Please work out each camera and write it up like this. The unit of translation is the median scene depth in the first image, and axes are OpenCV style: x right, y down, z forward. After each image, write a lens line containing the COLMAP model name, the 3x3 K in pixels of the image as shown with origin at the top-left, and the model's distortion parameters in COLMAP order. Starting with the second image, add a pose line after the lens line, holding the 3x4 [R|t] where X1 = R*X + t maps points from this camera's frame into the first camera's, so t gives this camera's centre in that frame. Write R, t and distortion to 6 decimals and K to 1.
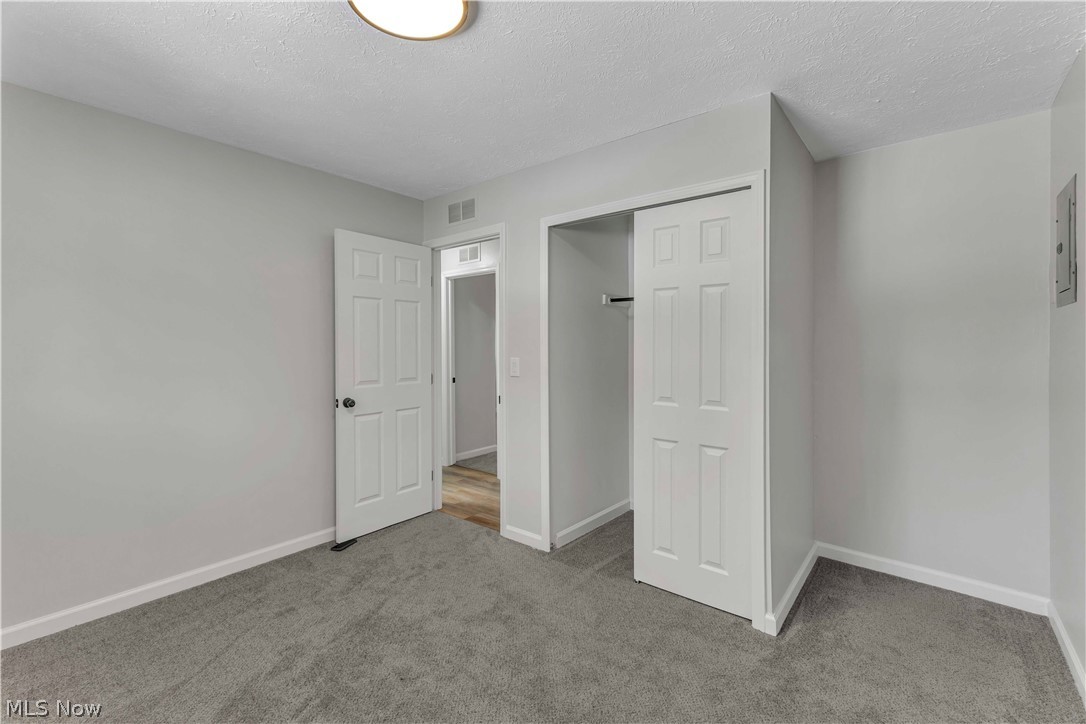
lens RADIAL K [[477.4, 0, 511.8], [0, 477.4, 358.5], [0, 0, 1]] dist [0.017207, 0.000278]
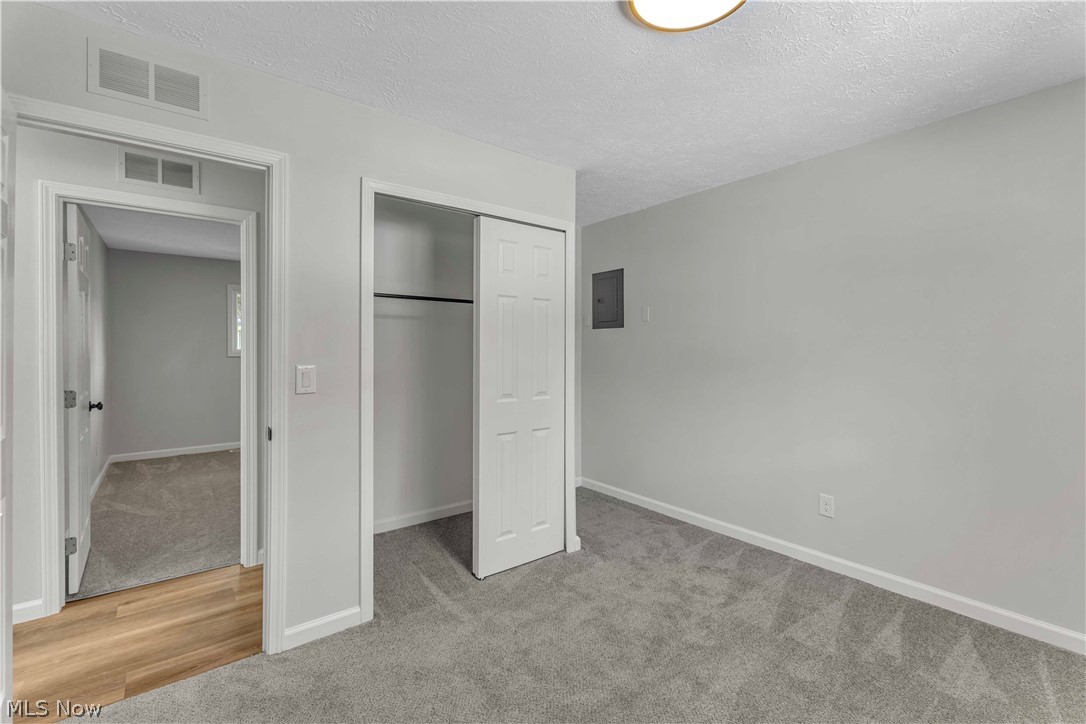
lens RADIAL K [[471.9, 0, 543.0], [0, 471.9, 362.0], [0, 0, 1]] dist [0.009889, -0.000044]
pose [[0.198543, -0.020452, 0.979879, -0.658374], [0.033452, 0.999341, 0.014080, -0.005451], [-0.979521, 0.029983, 0.199096, 0.630464]]
